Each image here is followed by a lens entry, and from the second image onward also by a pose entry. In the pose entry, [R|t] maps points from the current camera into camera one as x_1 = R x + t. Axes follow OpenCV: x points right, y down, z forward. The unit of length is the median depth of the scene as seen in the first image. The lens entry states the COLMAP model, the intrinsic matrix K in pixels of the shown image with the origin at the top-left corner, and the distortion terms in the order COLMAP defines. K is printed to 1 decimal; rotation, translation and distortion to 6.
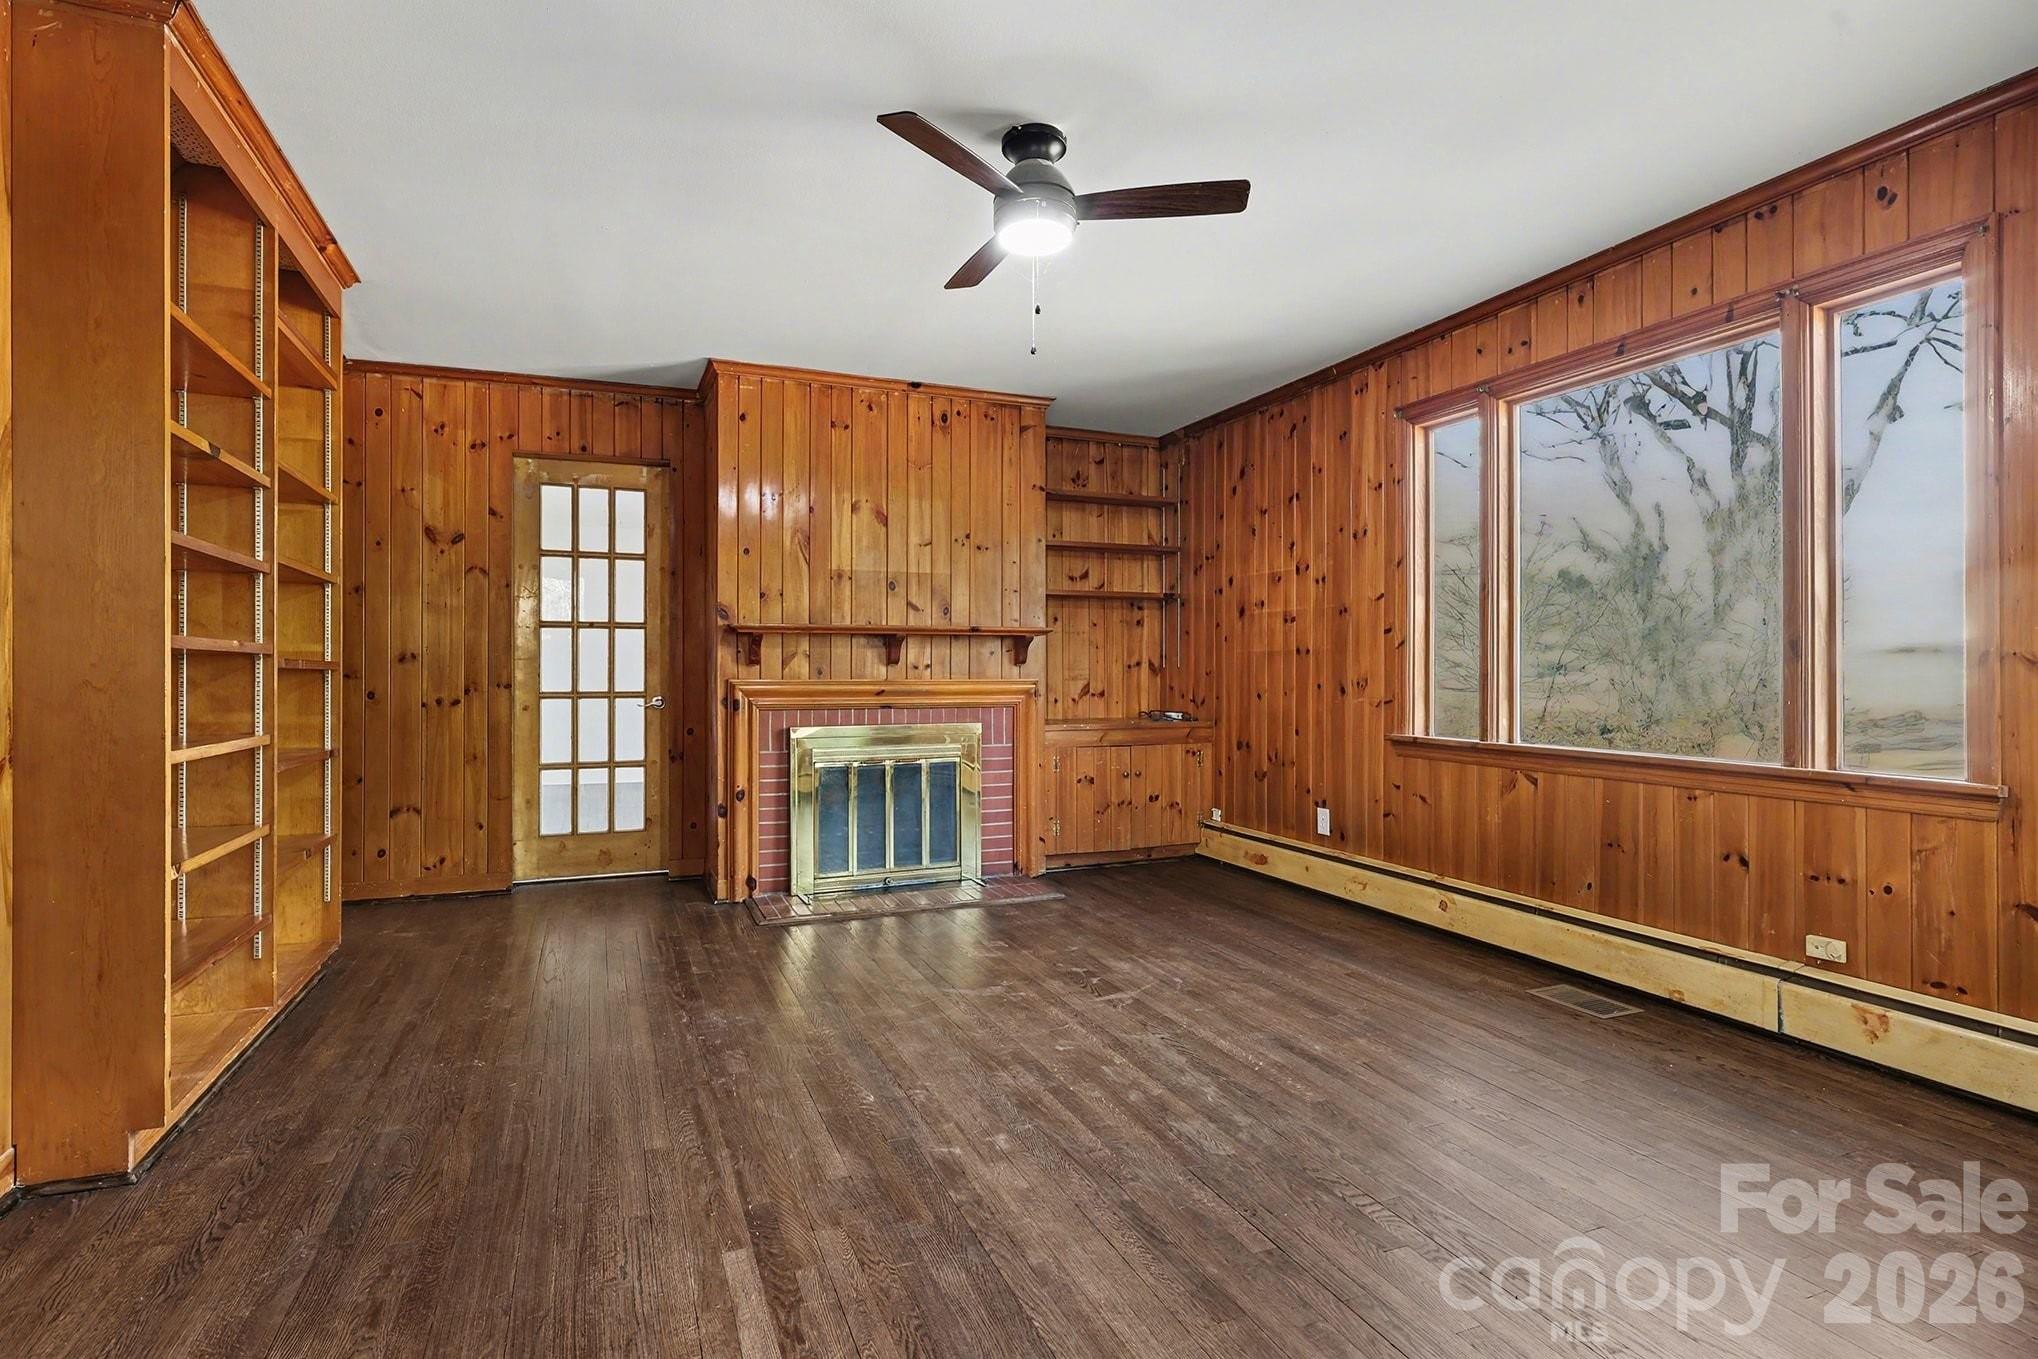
lens RADIAL K [[976.7, 0, 1000.9], [0, 976.7, 671.5], [0, 0, 1]] dist [-0.001563, -0.000271]
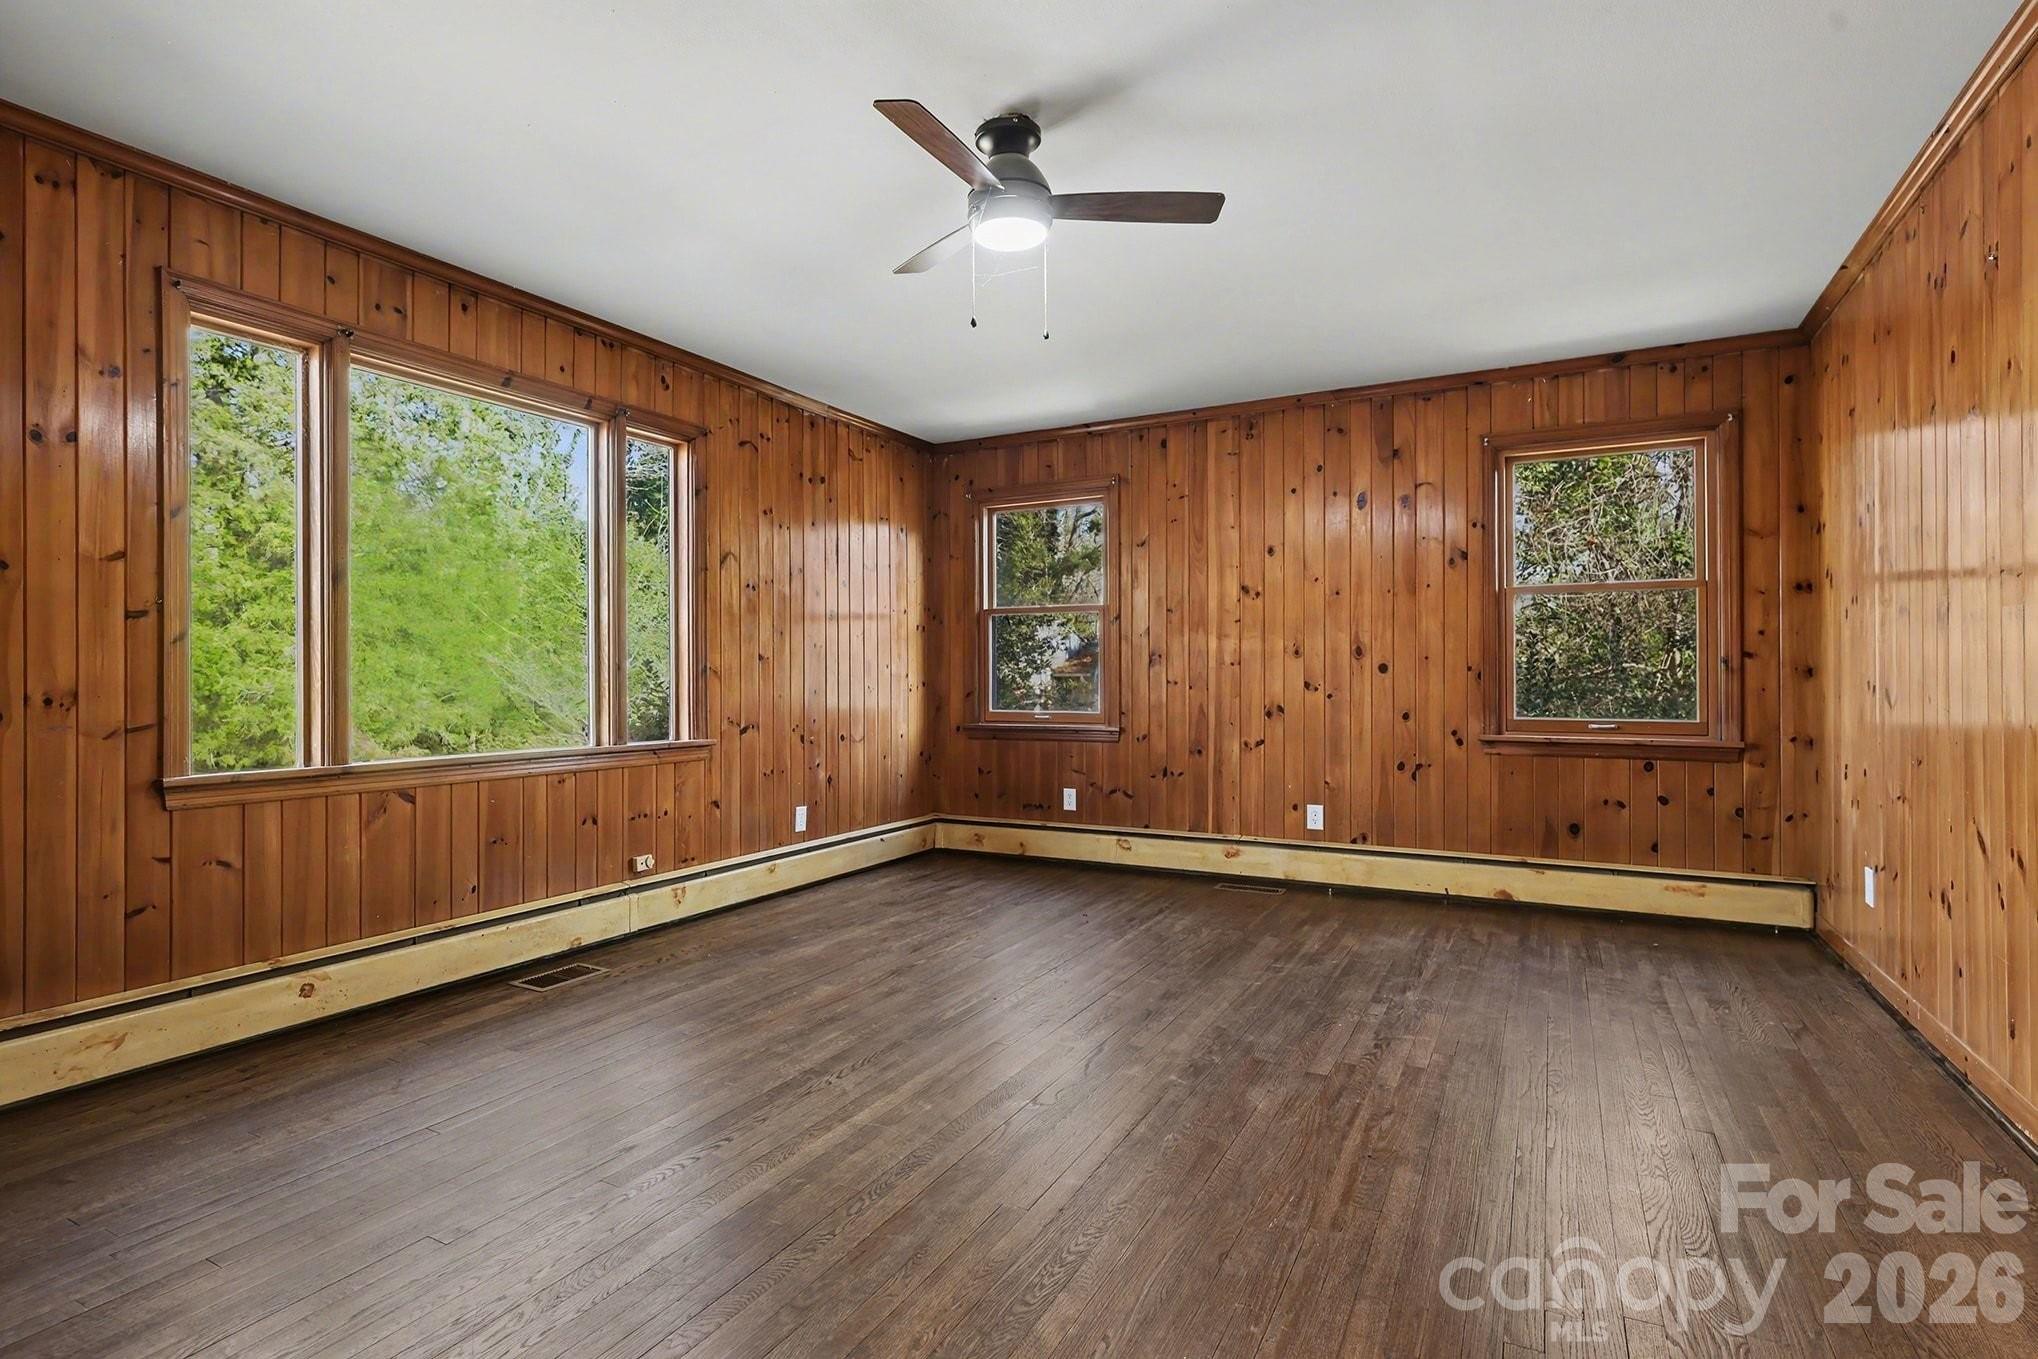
lens RADIAL K [[976.7, 0, 1000.9], [0, 976.7, 671.5], [0, 0, 1]] dist [-0.001563, -0.000271]
pose [[-0.618912, 0.002616, 0.785456, -0.625412], [0.000036, 0.999995, -0.003302, -0.004618], [-0.785460, -0.002016, -0.618909, 1.389162]]
